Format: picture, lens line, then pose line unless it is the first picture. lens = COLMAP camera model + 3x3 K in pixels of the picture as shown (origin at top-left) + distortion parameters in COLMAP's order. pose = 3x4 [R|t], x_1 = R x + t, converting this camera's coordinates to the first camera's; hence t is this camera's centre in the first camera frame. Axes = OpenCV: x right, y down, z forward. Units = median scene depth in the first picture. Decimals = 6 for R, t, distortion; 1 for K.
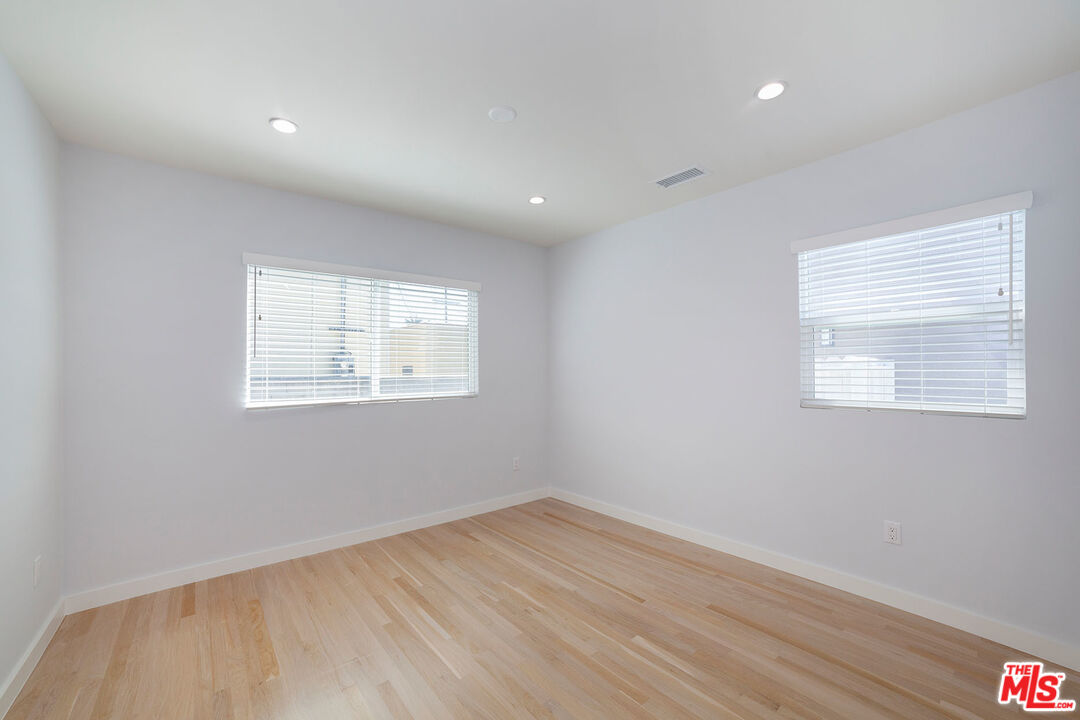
lens RADIAL K [[434.0, 0, 534.1], [0, 434.0, 363.0], [0, 0, 1]] dist [-0.105569, 0.041197]
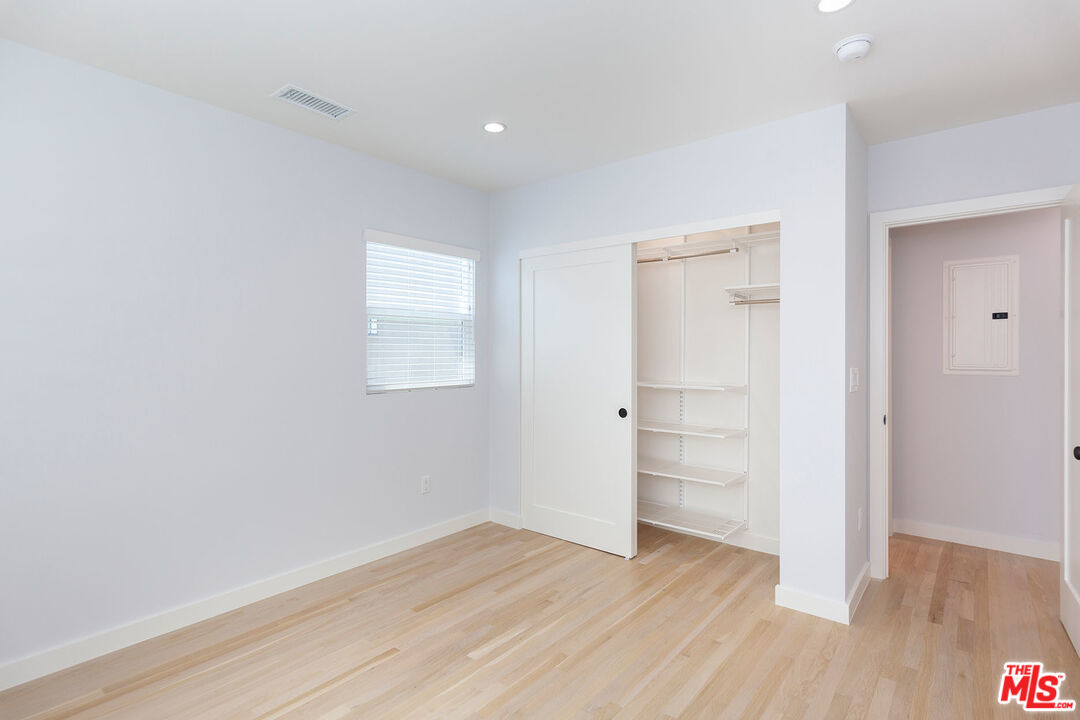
lens RADIAL K [[535.1, 0, 534.4], [0, 535.1, 354.0], [0, 0, 1]] dist [-0.007089, -0.000426]
pose [[-0.193373, 0.000301, 0.981125, -0.867401], [-0.007361, 0.999971, -0.001758, 0.008146], [-0.981098, -0.007562, -0.193365, 1.039722]]
